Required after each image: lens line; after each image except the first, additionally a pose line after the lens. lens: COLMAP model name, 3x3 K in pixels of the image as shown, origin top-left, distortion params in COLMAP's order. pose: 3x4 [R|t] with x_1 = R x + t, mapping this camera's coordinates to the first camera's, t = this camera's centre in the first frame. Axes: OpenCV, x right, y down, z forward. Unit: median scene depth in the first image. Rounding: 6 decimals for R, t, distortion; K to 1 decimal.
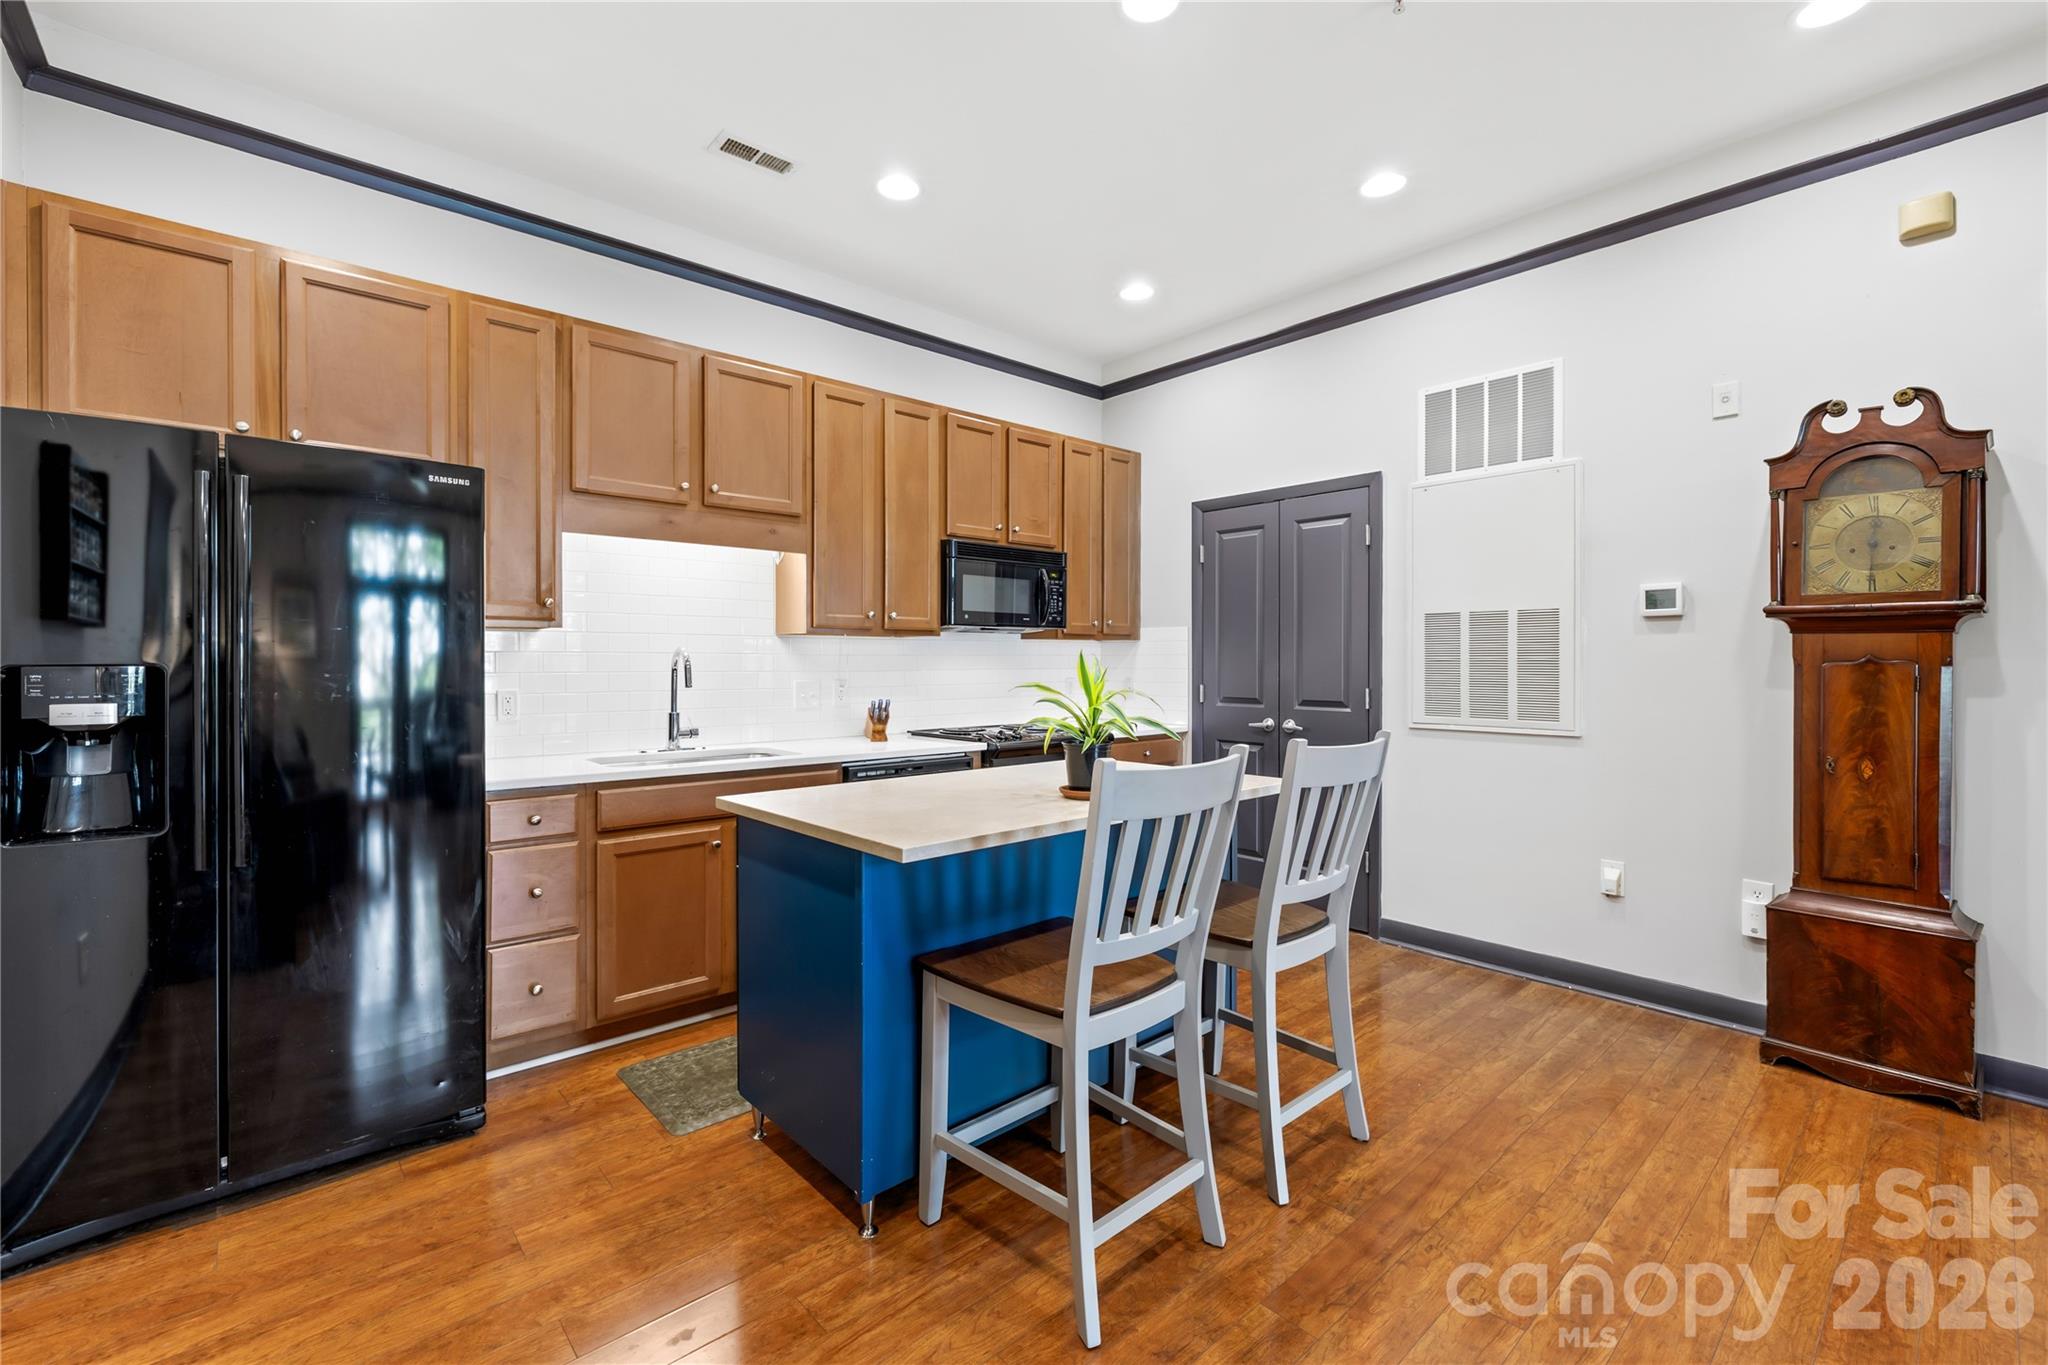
lens RADIAL K [[870.3, 0, 1025.8], [0, 870.3, 665.5], [0, 0, 1]] dist [-0.000885, 0.000014]
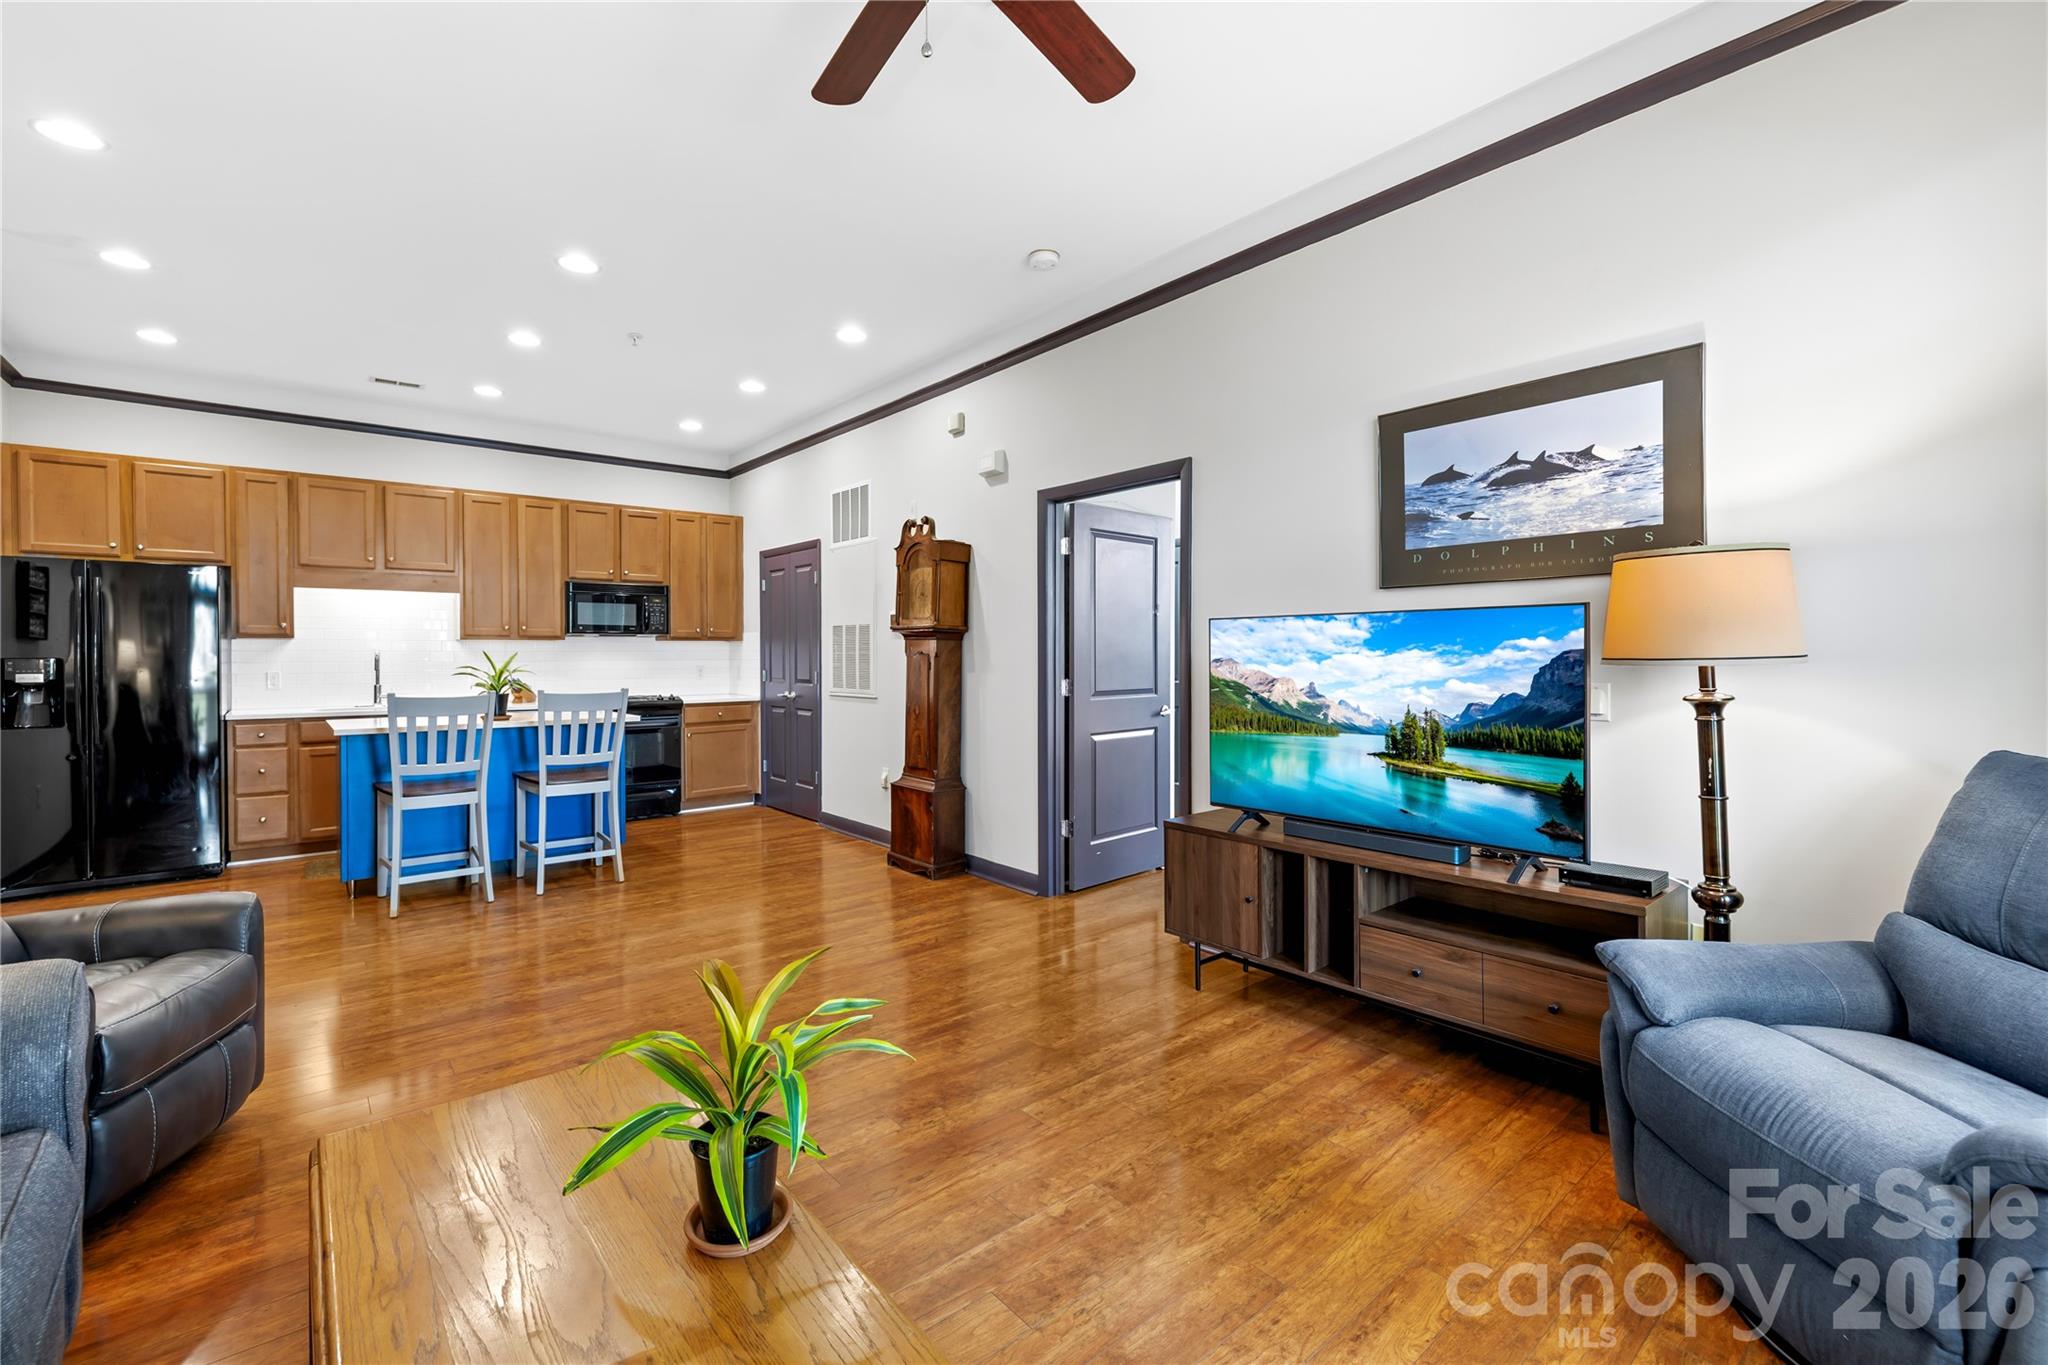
lens RADIAL K [[867.3, 0, 996.4], [0, 867.3, 664.2], [0, 0, 1]] dist [0.000310, -0.000008]
pose [[0.999138, -0.000812, -0.041508, 1.203695], [0.001086, 0.999978, 0.006587, 0.002495], [0.041502, -0.006626, 0.999116, -0.919882]]
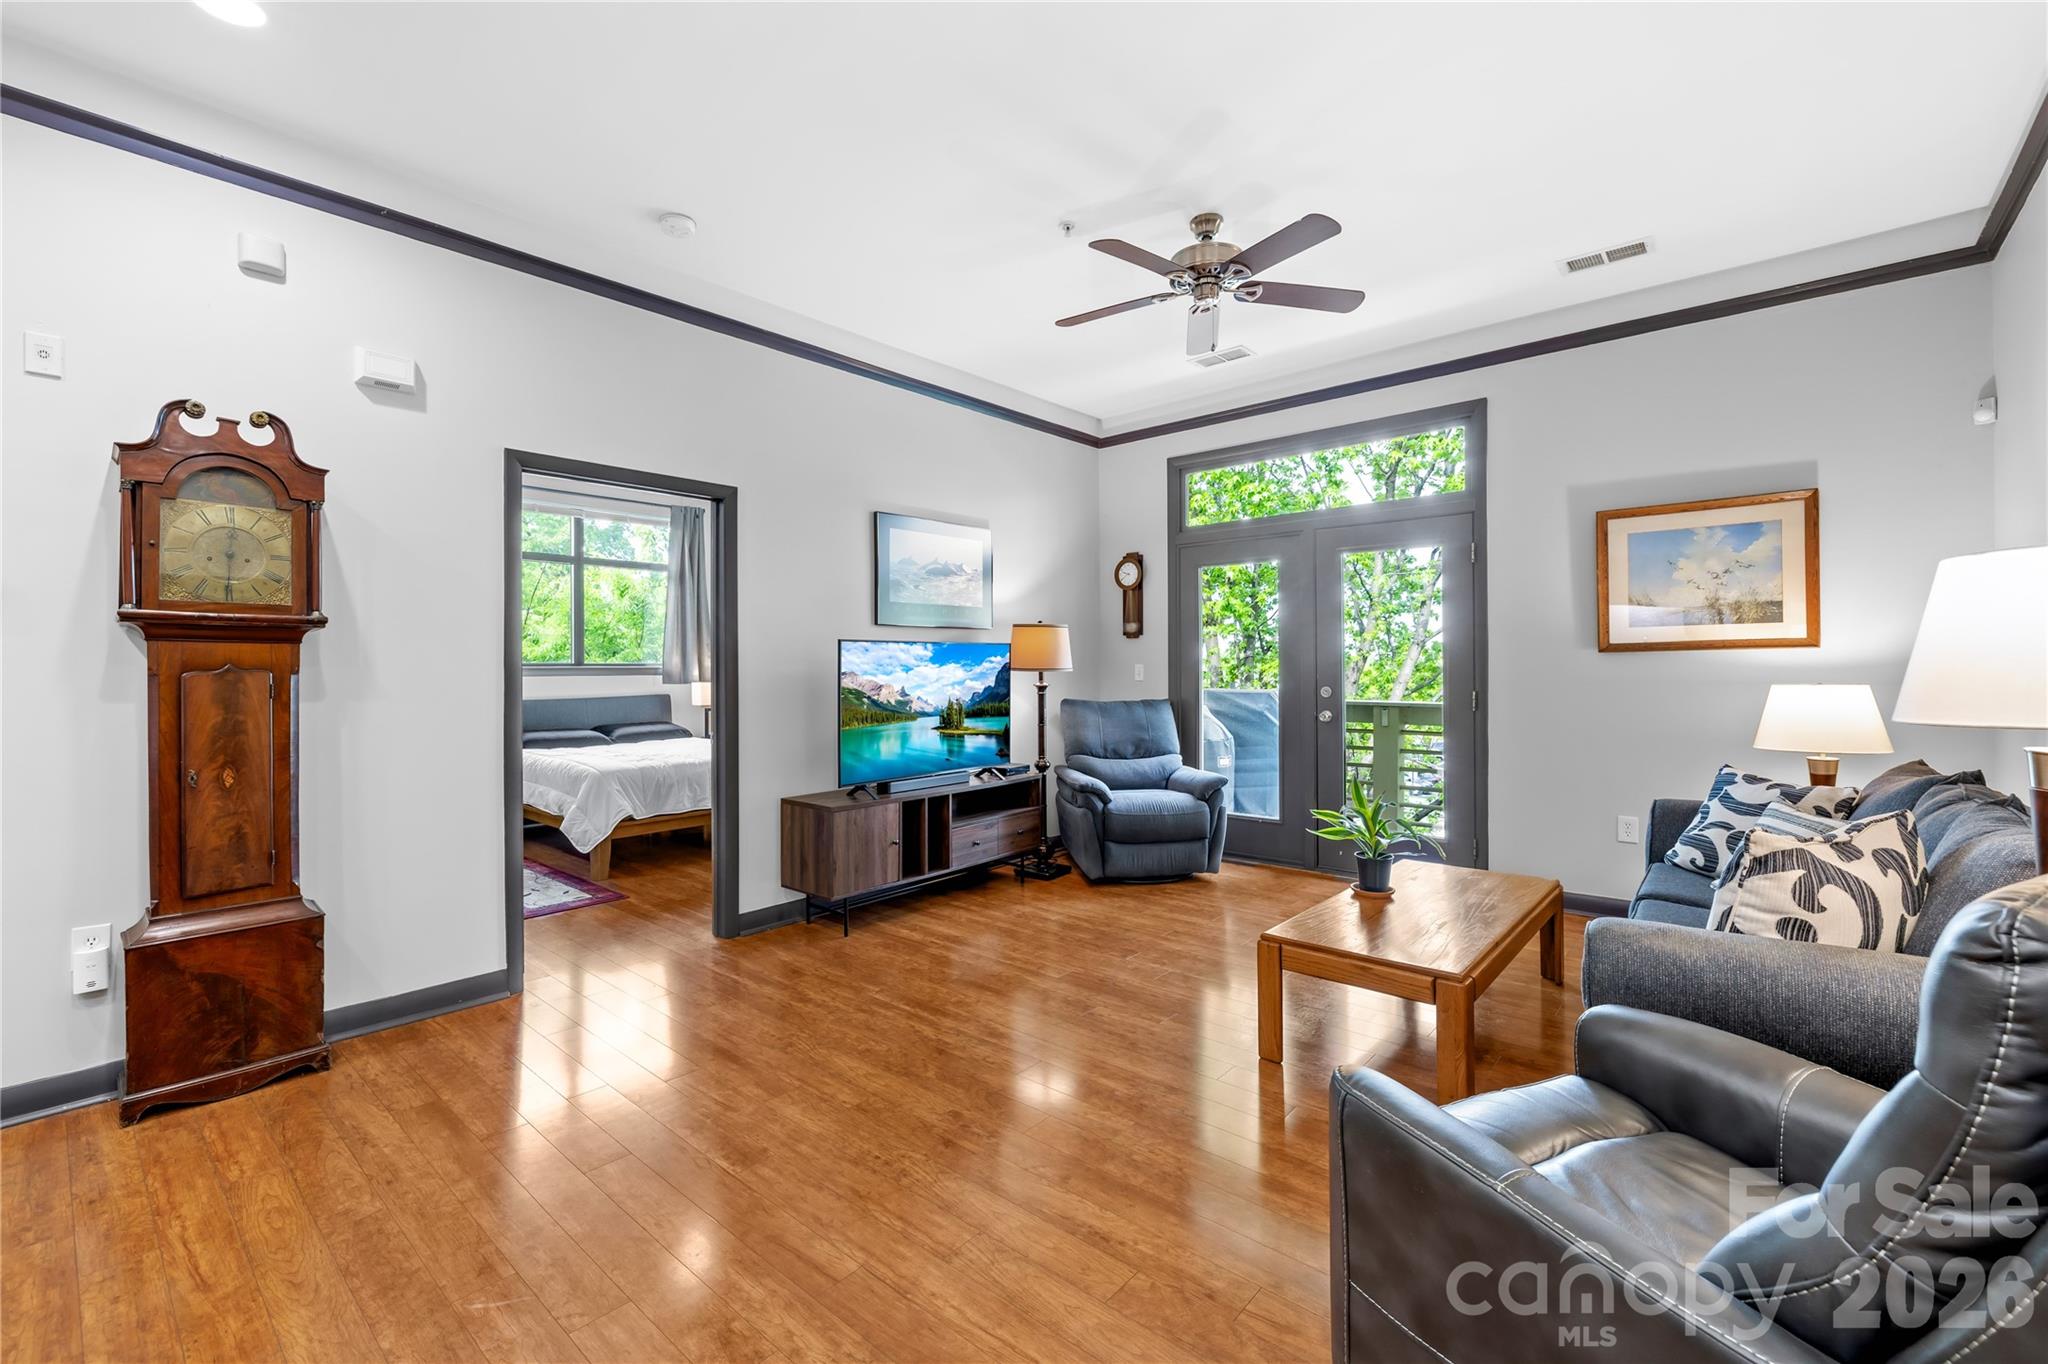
lens RADIAL K [[867.3, 0, 996.4], [0, 867.3, 663.7], [0, 0, 1]] dist [0.000310, -0.000008]
pose [[-0.108387, 0.004669, 0.994098, -0.124734], [0.006691, 0.999970, -0.003967, -0.002638], [-0.994086, 0.006222, -0.108415, 0.218817]]
